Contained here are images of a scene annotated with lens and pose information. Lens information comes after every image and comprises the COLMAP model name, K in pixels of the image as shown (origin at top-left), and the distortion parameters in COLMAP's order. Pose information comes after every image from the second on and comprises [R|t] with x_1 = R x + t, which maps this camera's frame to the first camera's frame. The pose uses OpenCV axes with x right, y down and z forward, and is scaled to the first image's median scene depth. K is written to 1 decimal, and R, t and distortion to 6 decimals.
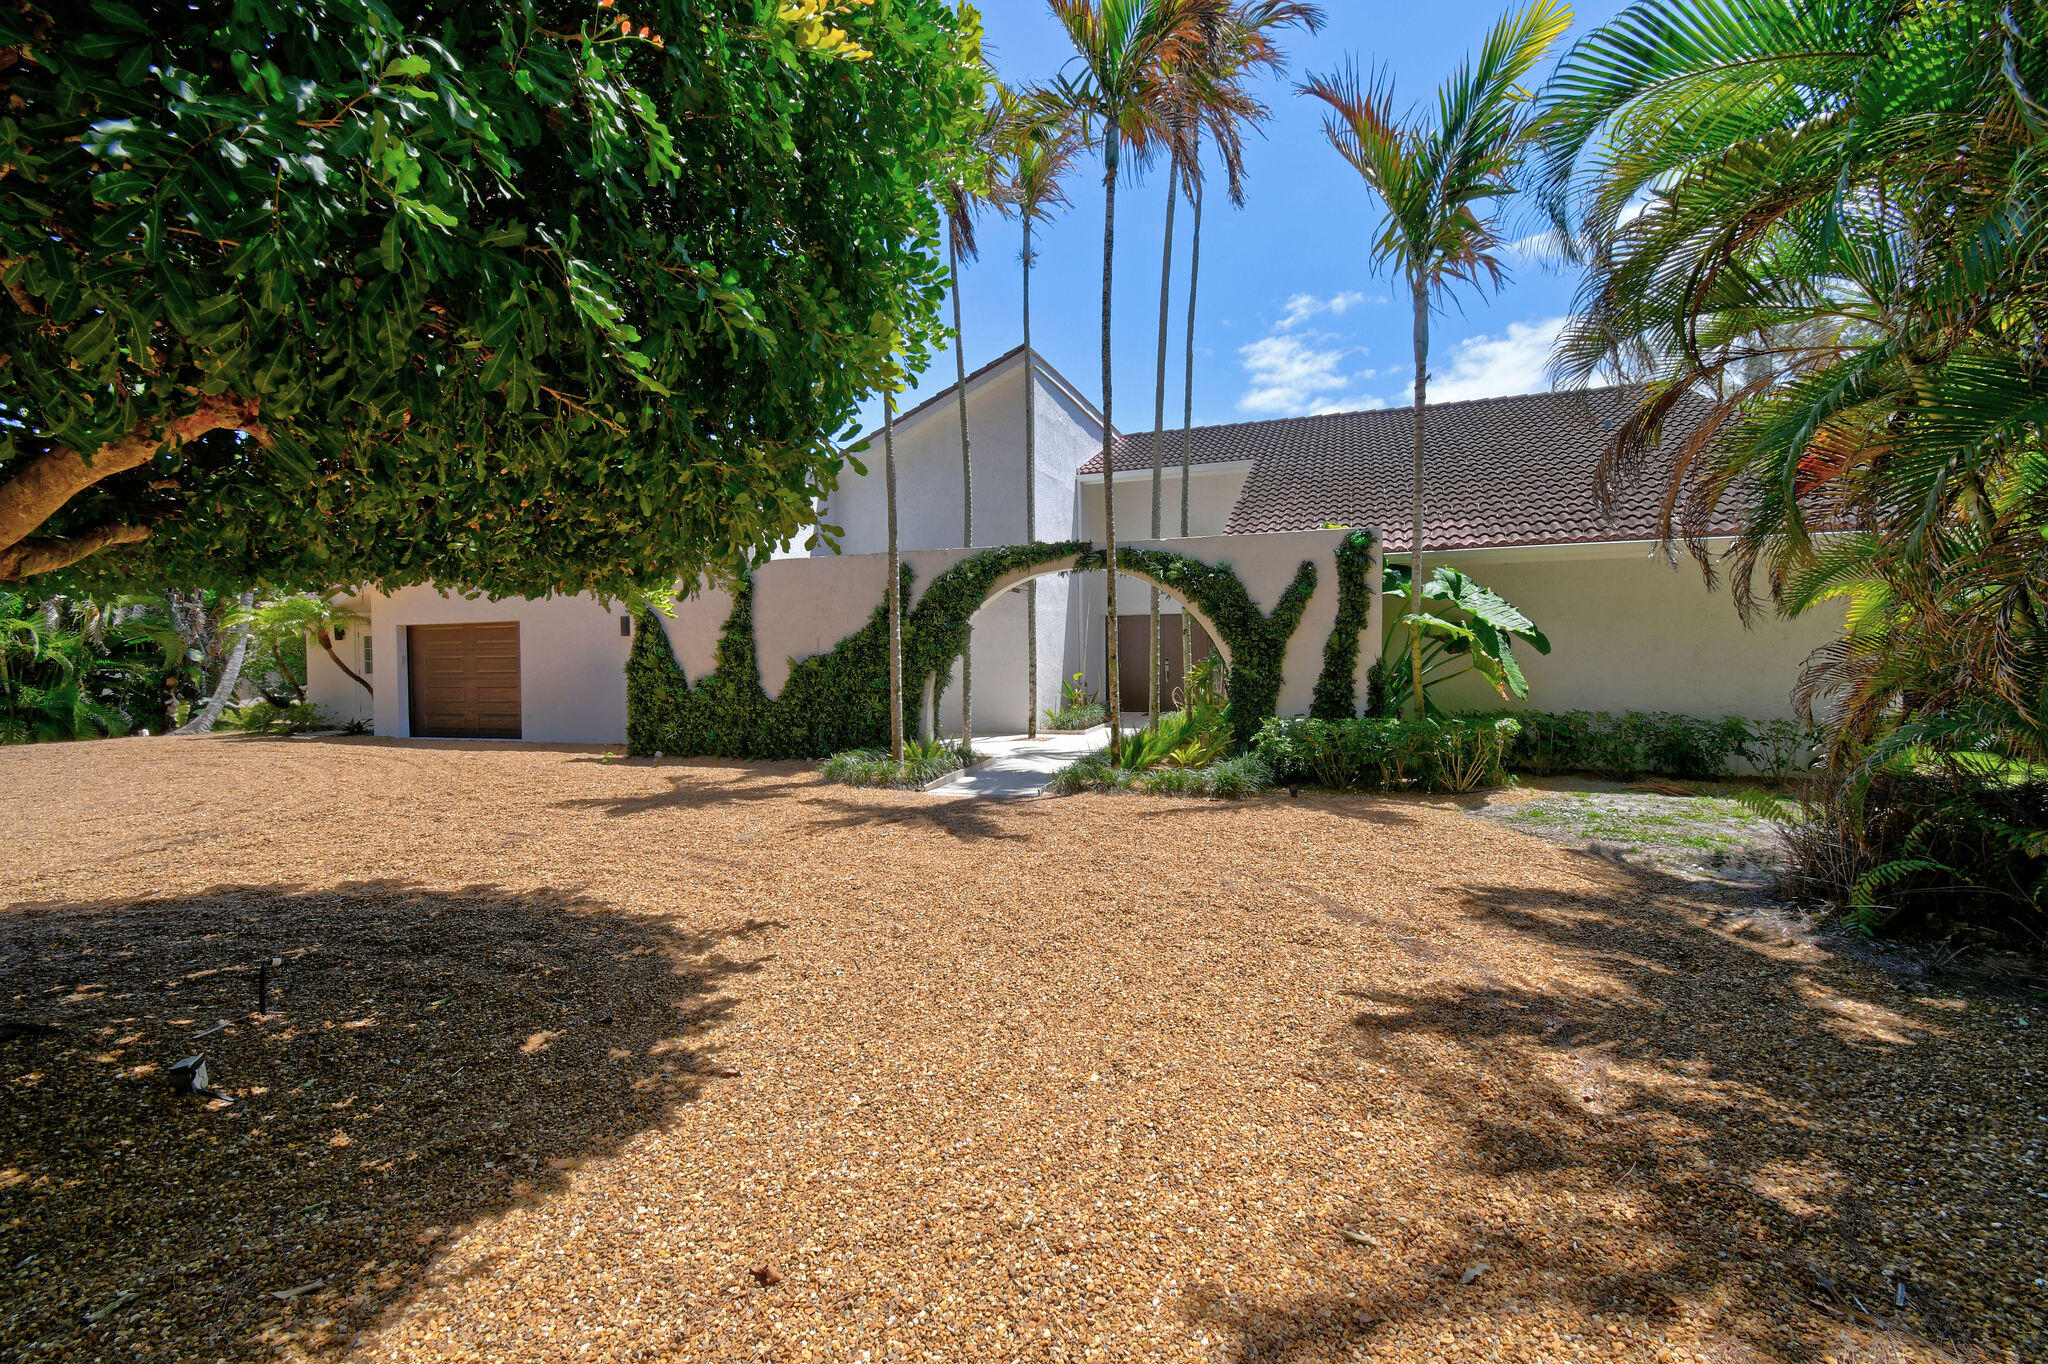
lens RADIAL K [[892.5, 0, 1024.0], [0, 892.5, 682.0], [0, 0, 1]] dist [0.018381, -0.008408]
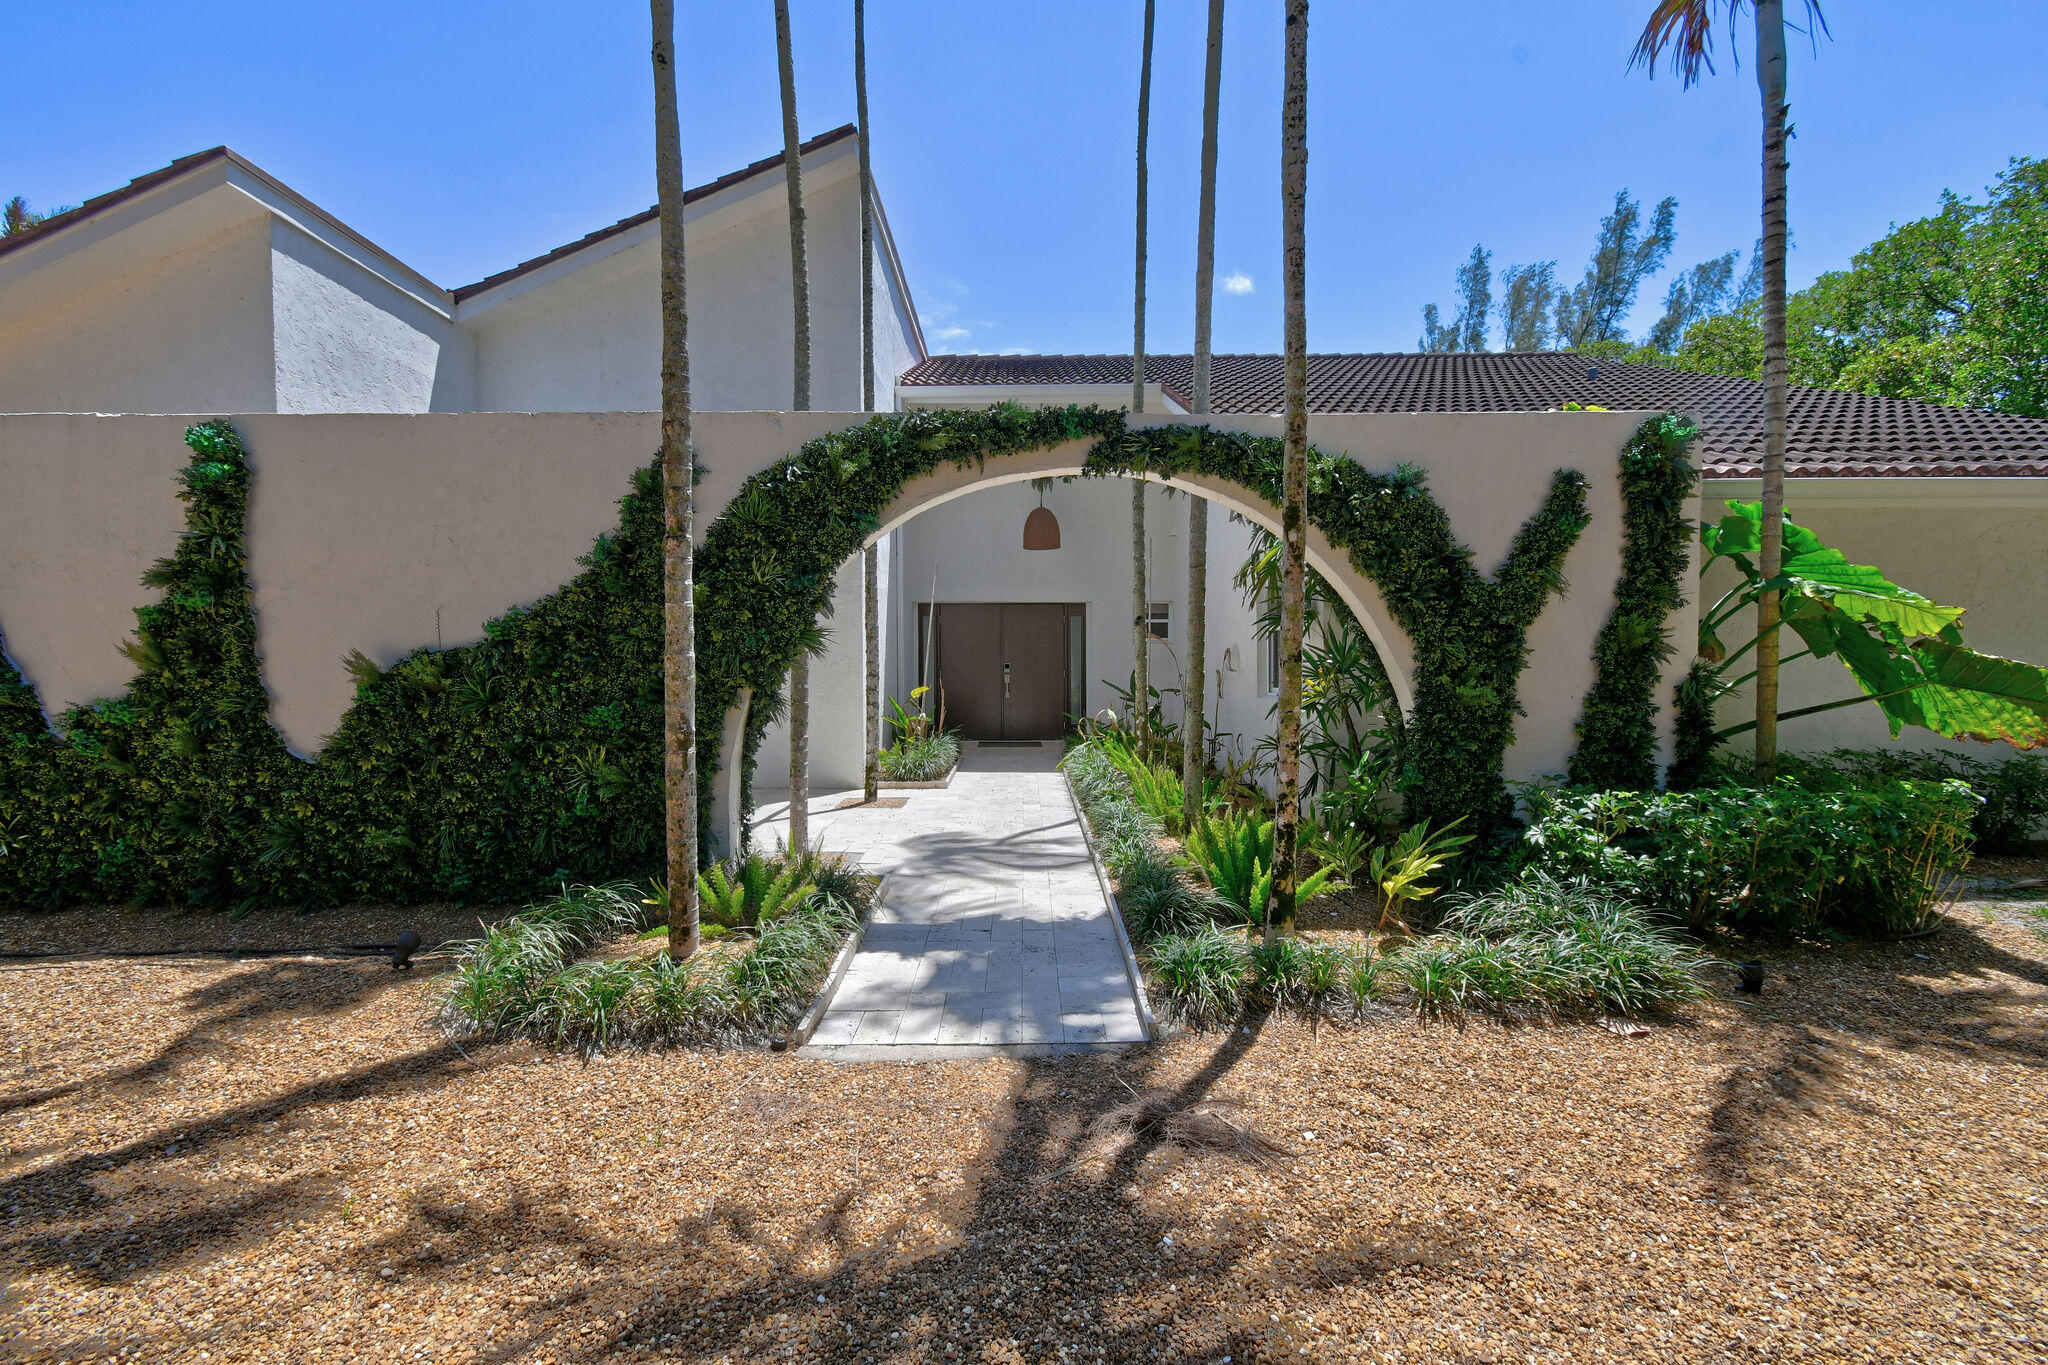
lens RADIAL K [[892.5, 0, 1024.0], [0, 892.5, 682.5], [0, 0, 1]] dist [0.018381, -0.008408]
pose [[0.939193, -0.001008, 0.343387, -0.139568], [0.003352, 0.999975, -0.006232, -0.013341], [-0.343372, 0.007004, 0.939173, 0.608207]]
